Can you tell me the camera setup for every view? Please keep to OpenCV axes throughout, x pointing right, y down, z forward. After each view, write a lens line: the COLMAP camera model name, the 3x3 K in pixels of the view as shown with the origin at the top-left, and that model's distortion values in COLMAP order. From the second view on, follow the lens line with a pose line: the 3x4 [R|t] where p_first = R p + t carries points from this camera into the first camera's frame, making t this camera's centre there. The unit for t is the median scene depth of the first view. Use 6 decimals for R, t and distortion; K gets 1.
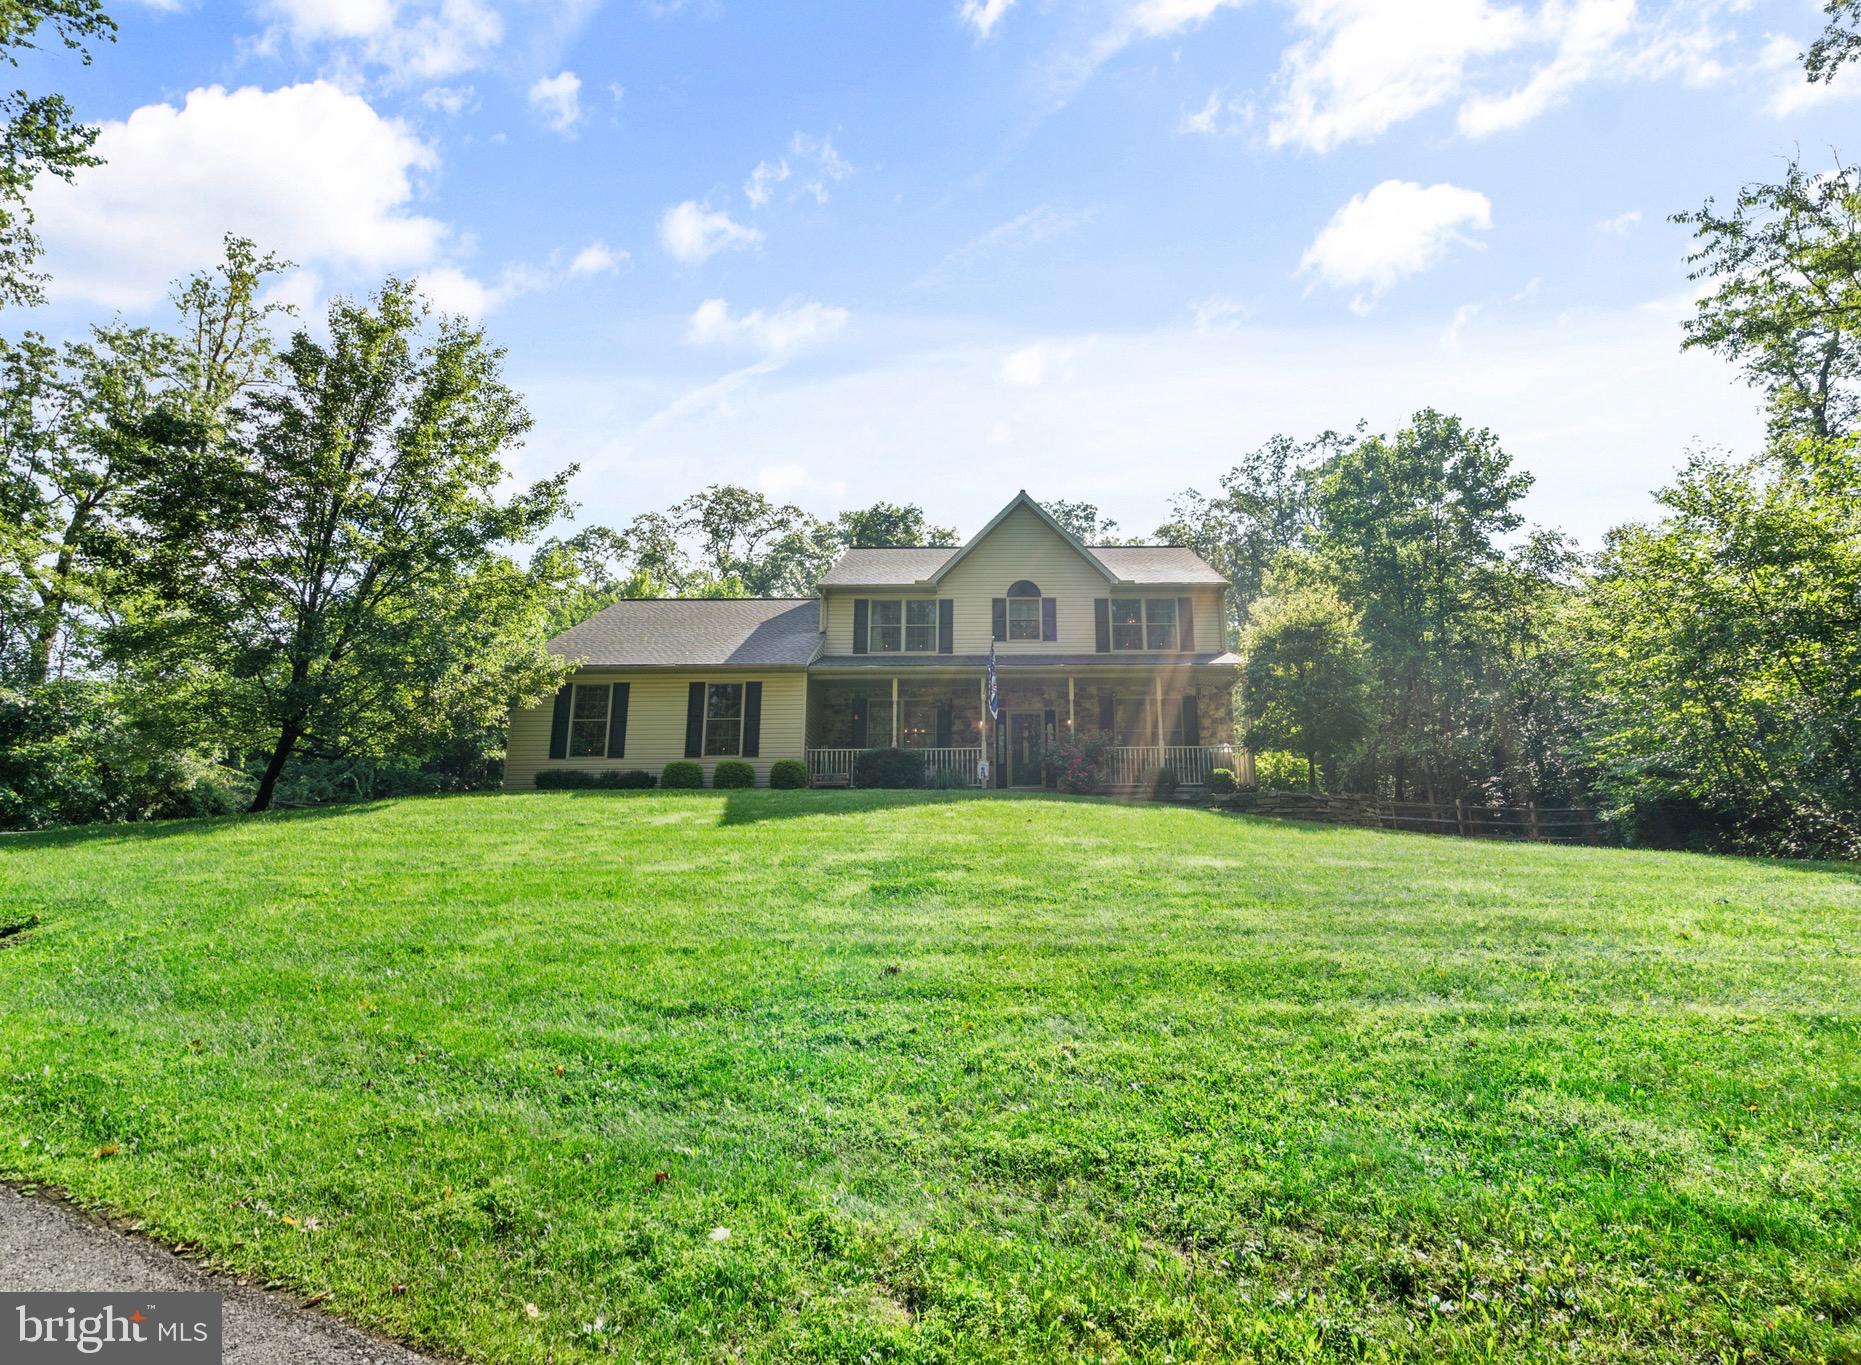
lens RADIAL K [[982.8, 0, 925.6], [0, 982.8, 686.1], [0, 0, 1]] dist [-0.000111, -0.000430]
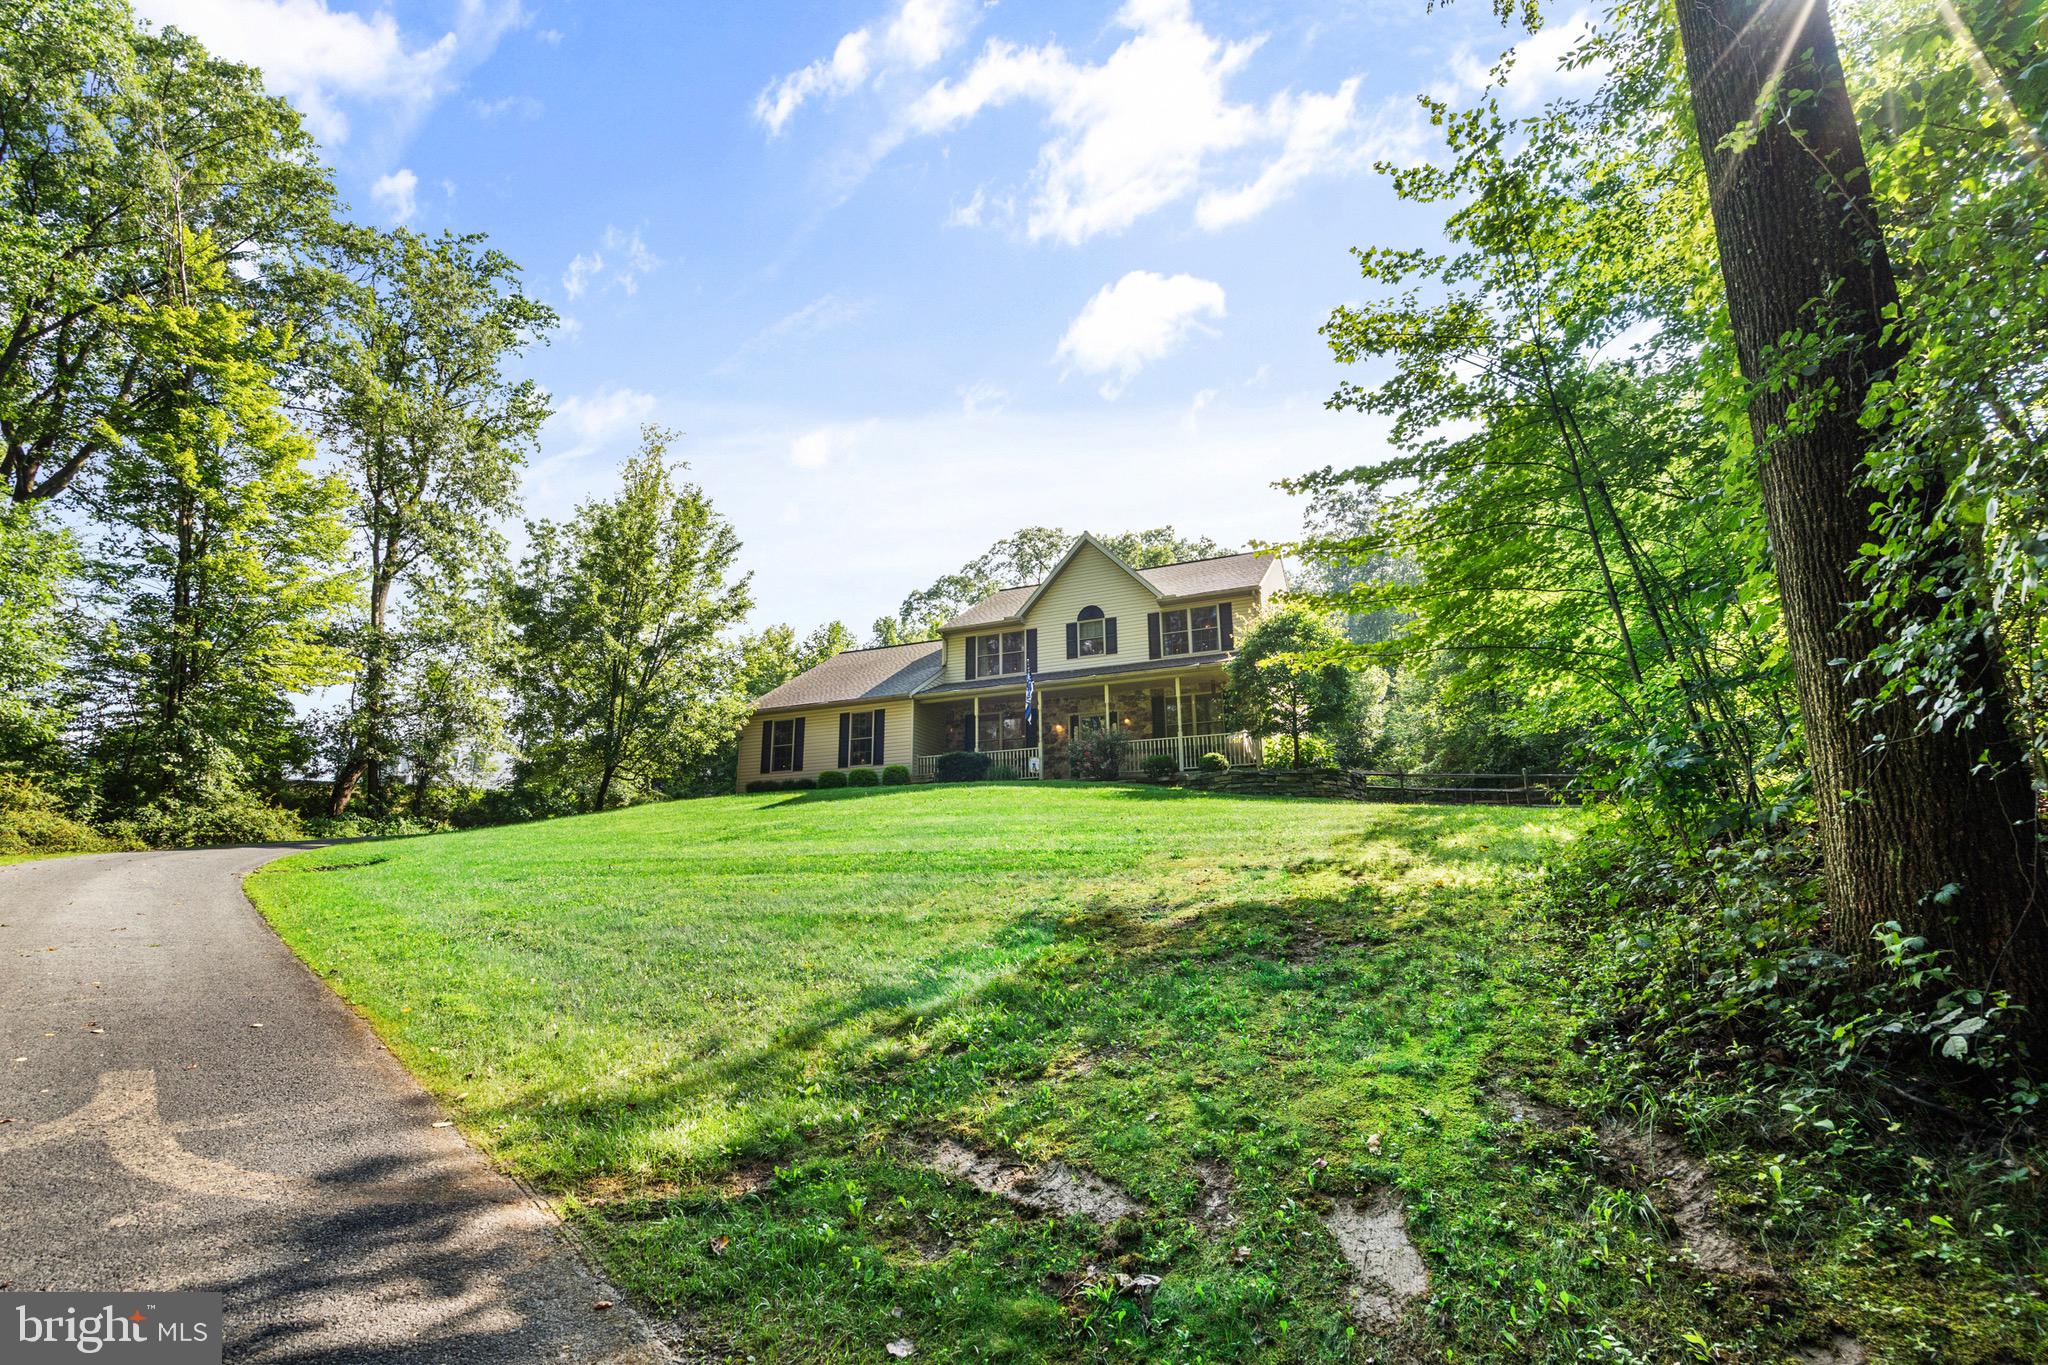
lens RADIAL K [[949.1, 0, 1021.2], [0, 949.1, 672.2], [0, 0, 1]] dist [-0.000206, -0.000069]
pose [[0.905794, -0.094342, -0.413081, 0.534098], [0.090866, 0.995467, -0.028102, -0.001311], [0.413860, -0.012081, 0.910261, -0.109781]]
